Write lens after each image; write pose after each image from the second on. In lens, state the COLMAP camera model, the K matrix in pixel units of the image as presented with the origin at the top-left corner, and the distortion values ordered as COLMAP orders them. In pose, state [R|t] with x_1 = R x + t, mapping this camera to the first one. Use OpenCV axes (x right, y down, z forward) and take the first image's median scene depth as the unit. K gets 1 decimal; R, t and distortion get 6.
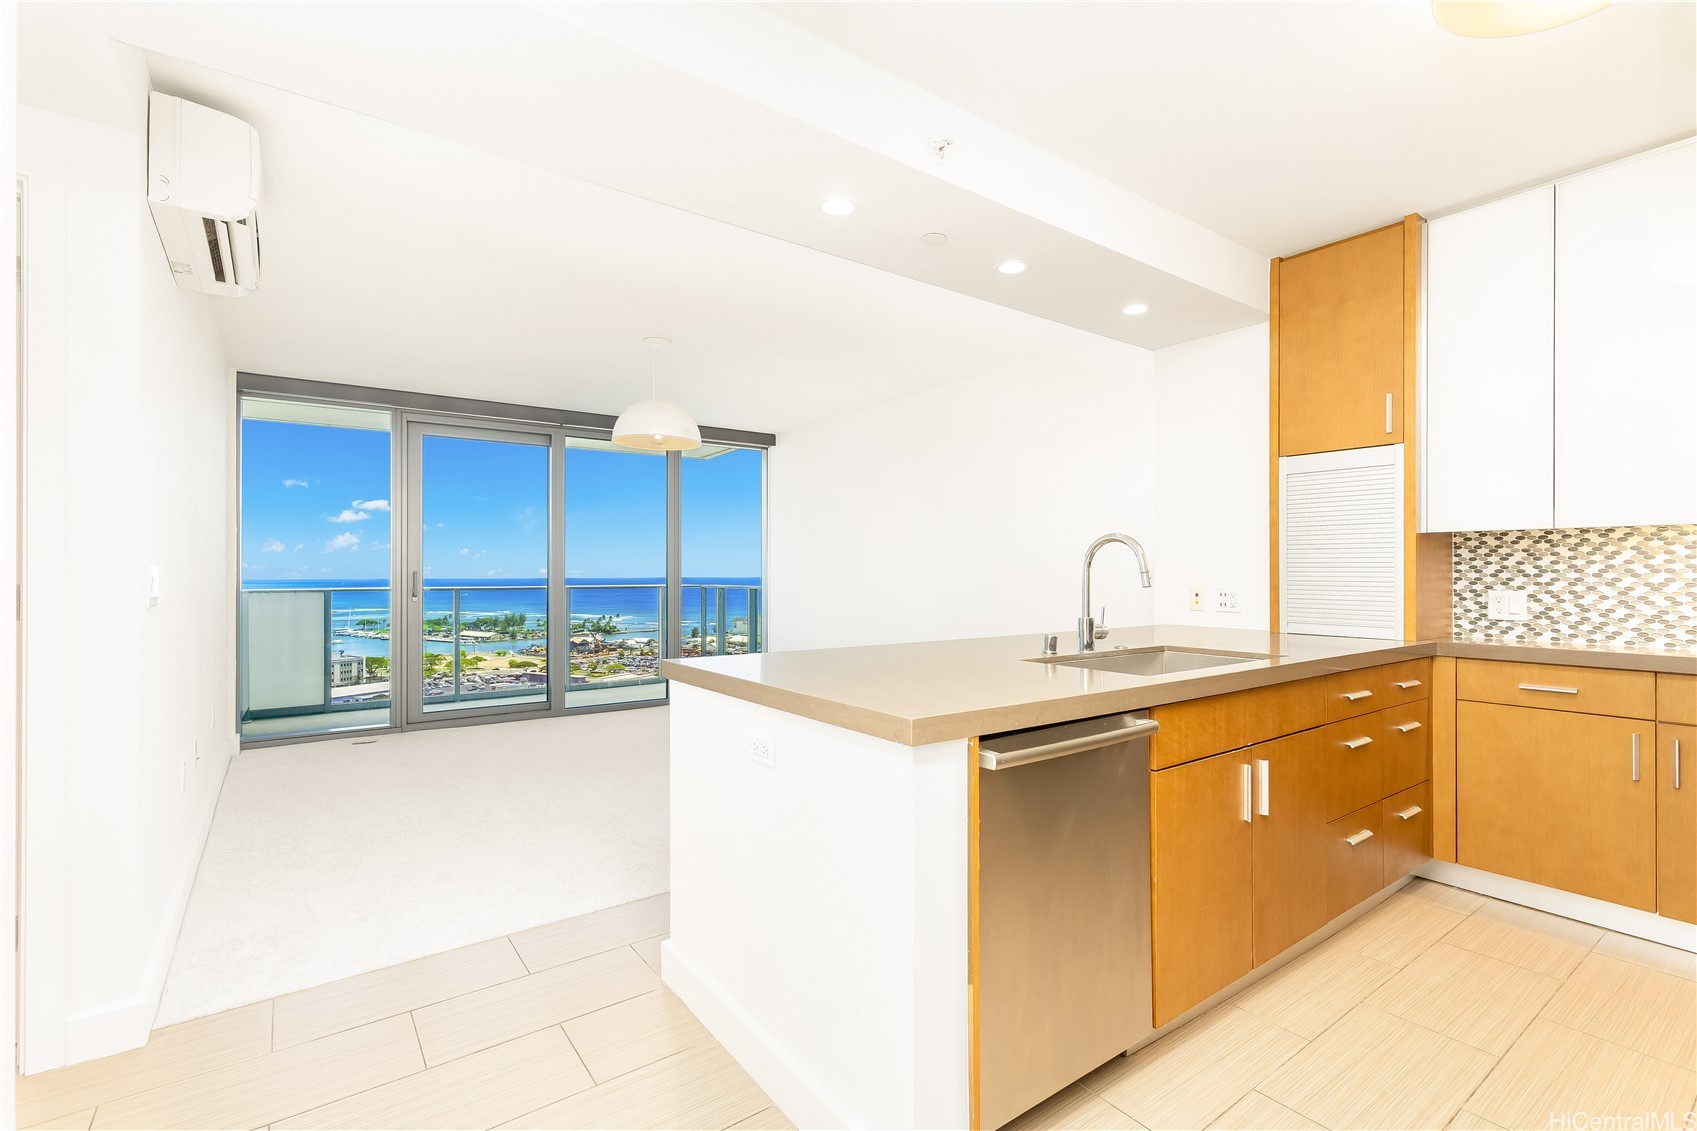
lens RADIAL K [[769.6, 0, 874.7], [0, 769.6, 570.6], [0, 0, 1]] dist [0.002967, -0.001963]
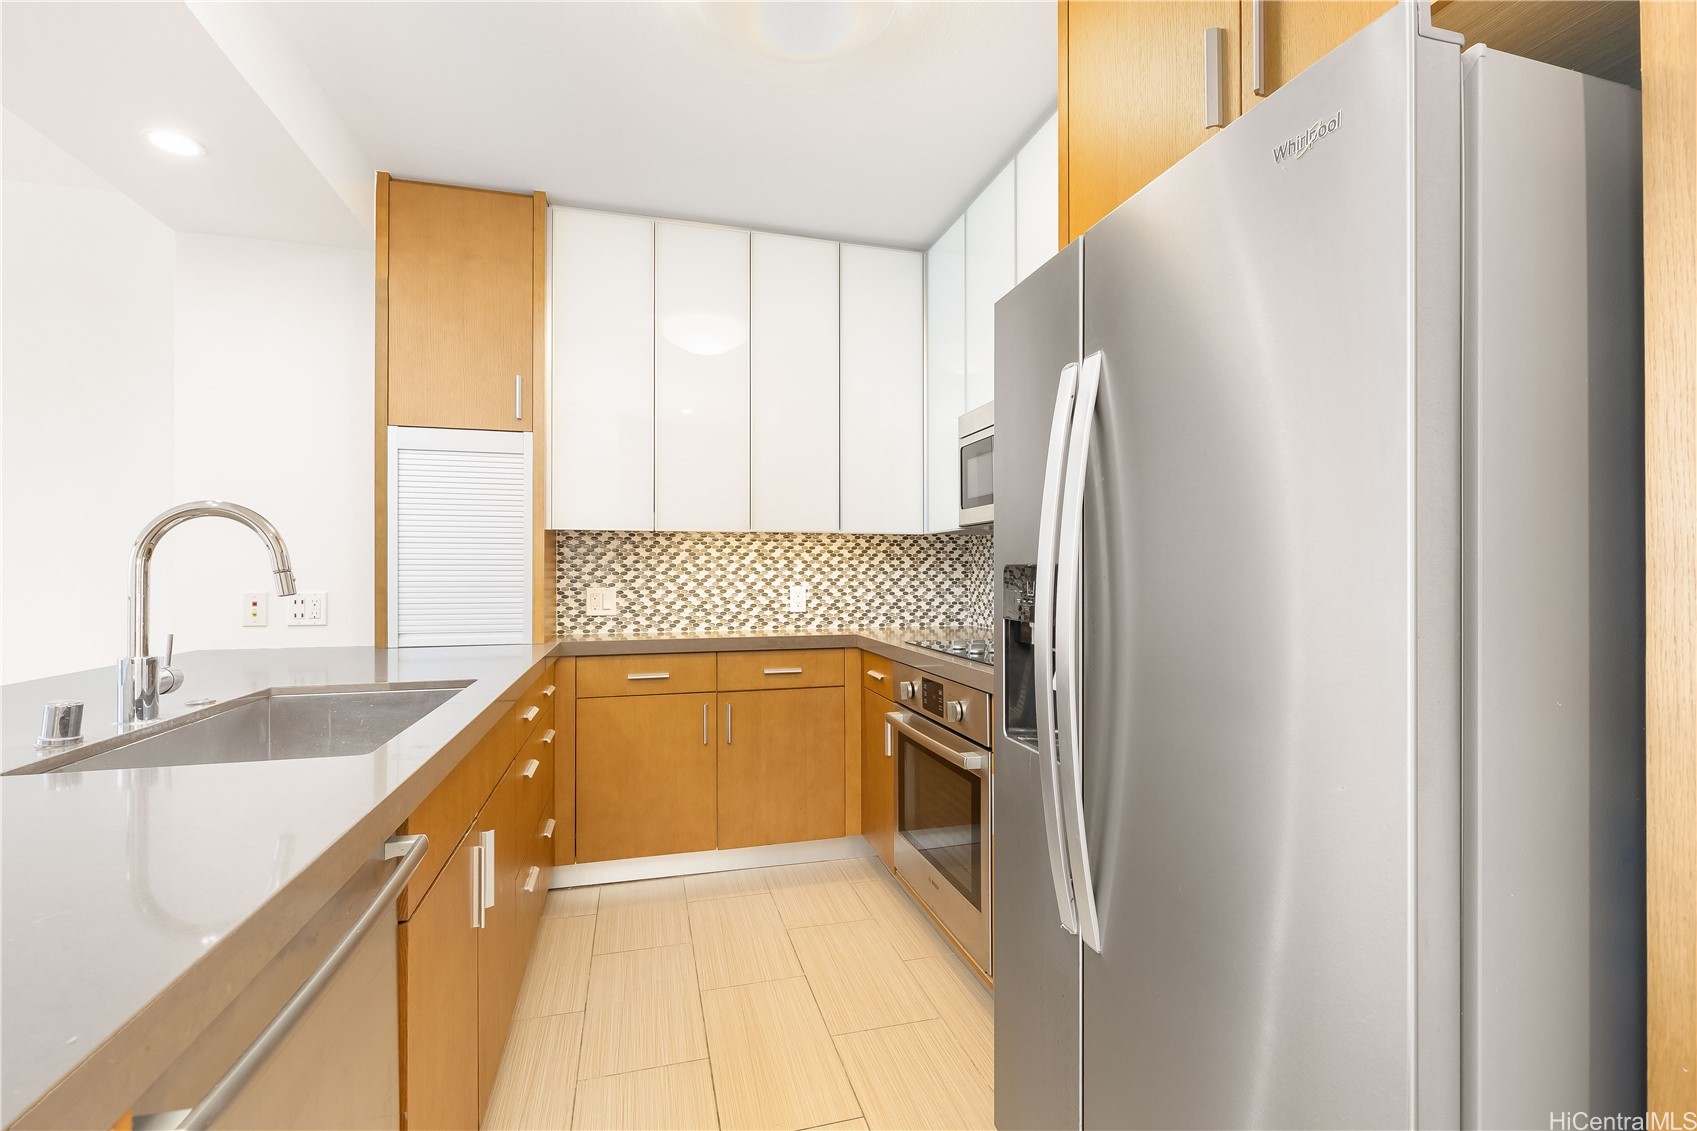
lens RADIAL K [[769.6, 0, 884.6], [0, 769.6, 565.0], [0, 0, 1]] dist [0.002967, -0.001963]
pose [[0.377484, 0.005791, 0.925998, -0.015805], [0.000495, 0.999979, -0.006455, 0.001592], [-0.926016, 0.002895, 0.377473, 0.252851]]
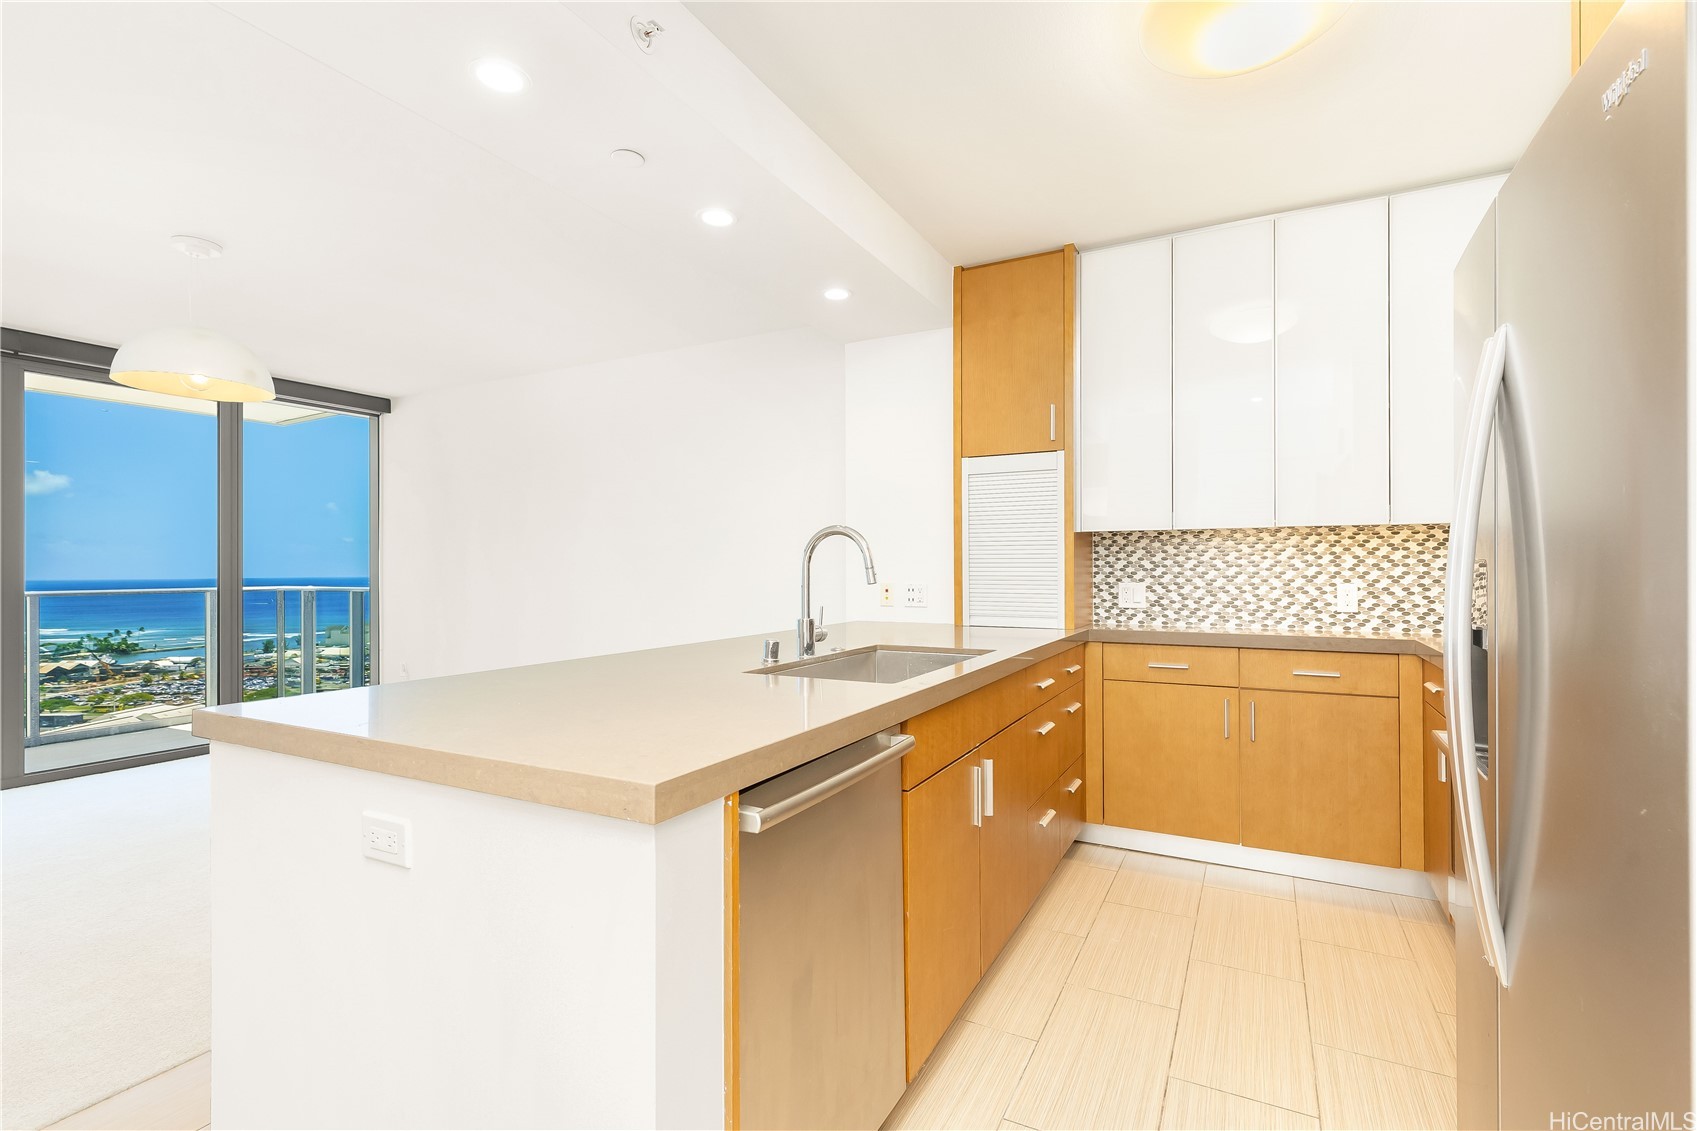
lens RADIAL K [[769.6, 0, 881.0], [0, 769.6, 564.0], [0, 0, 1]] dist [0.002967, -0.001963]
pose [[0.903786, -0.000852, 0.427984, -0.022947], [0.003018, 0.999986, -0.004382, 0.001562], [-0.427975, 0.005252, 0.903775, 0.115857]]
